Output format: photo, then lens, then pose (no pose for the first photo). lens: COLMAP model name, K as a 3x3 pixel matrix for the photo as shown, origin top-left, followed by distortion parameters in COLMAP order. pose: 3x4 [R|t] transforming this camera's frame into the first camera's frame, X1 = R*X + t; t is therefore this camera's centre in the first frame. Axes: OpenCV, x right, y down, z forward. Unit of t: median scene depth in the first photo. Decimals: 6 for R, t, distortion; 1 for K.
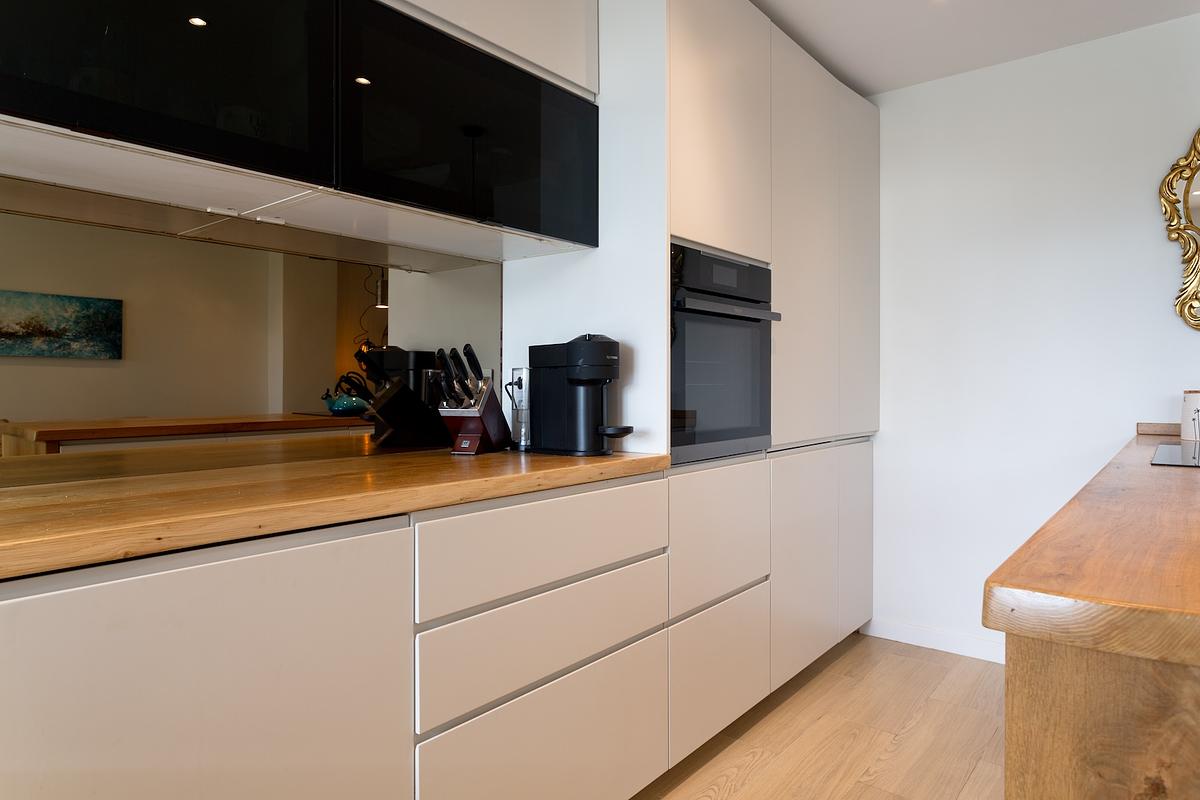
lens RADIAL K [[734.4, 0, 600.0], [0, 734.4, 400.0], [0, 0, 1]] dist [-0.005098, 0.000776]
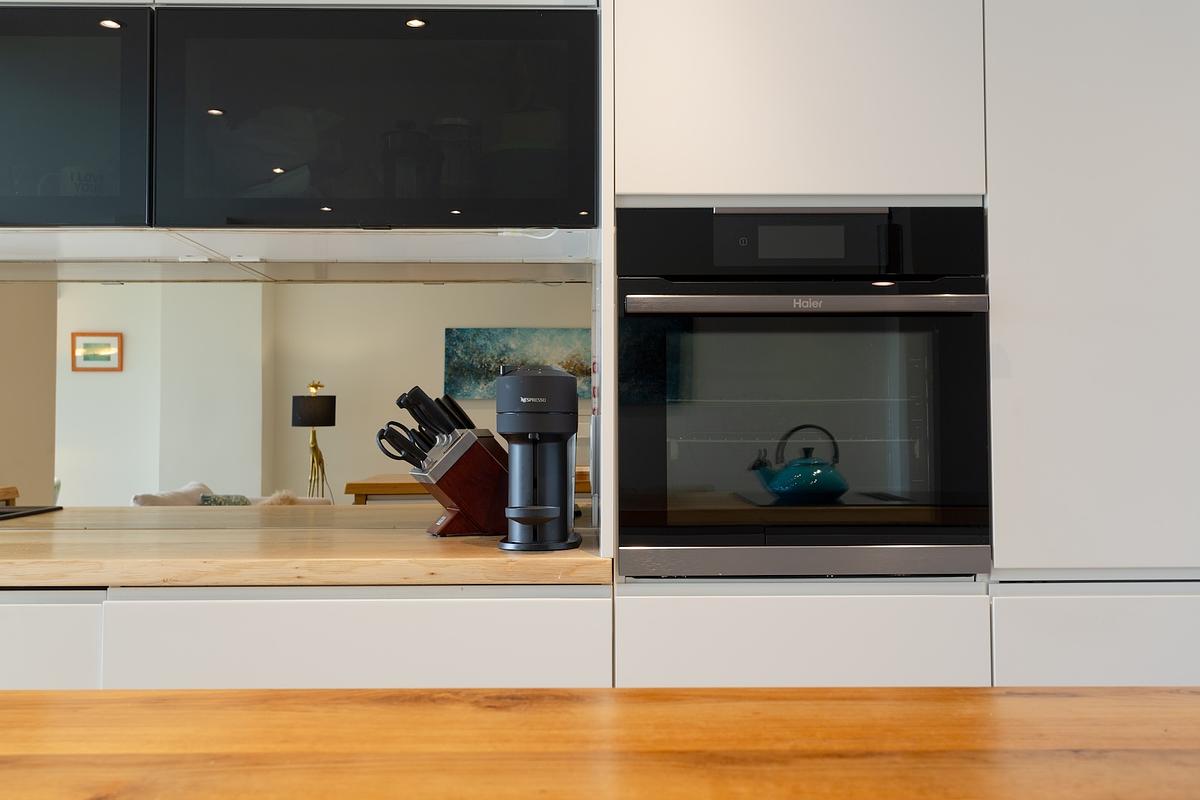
lens RADIAL K [[1122.5, 0, 600.0], [0, 1122.5, 400.0], [0, 0, 1]] dist [0.003508, 0.004913]
pose [[0.631507, -0.020167, -0.775108, 0.614008], [-0.013374, 0.999230, -0.036895, -0.016120], [0.775254, 0.033665, 0.630751, 0.316175]]
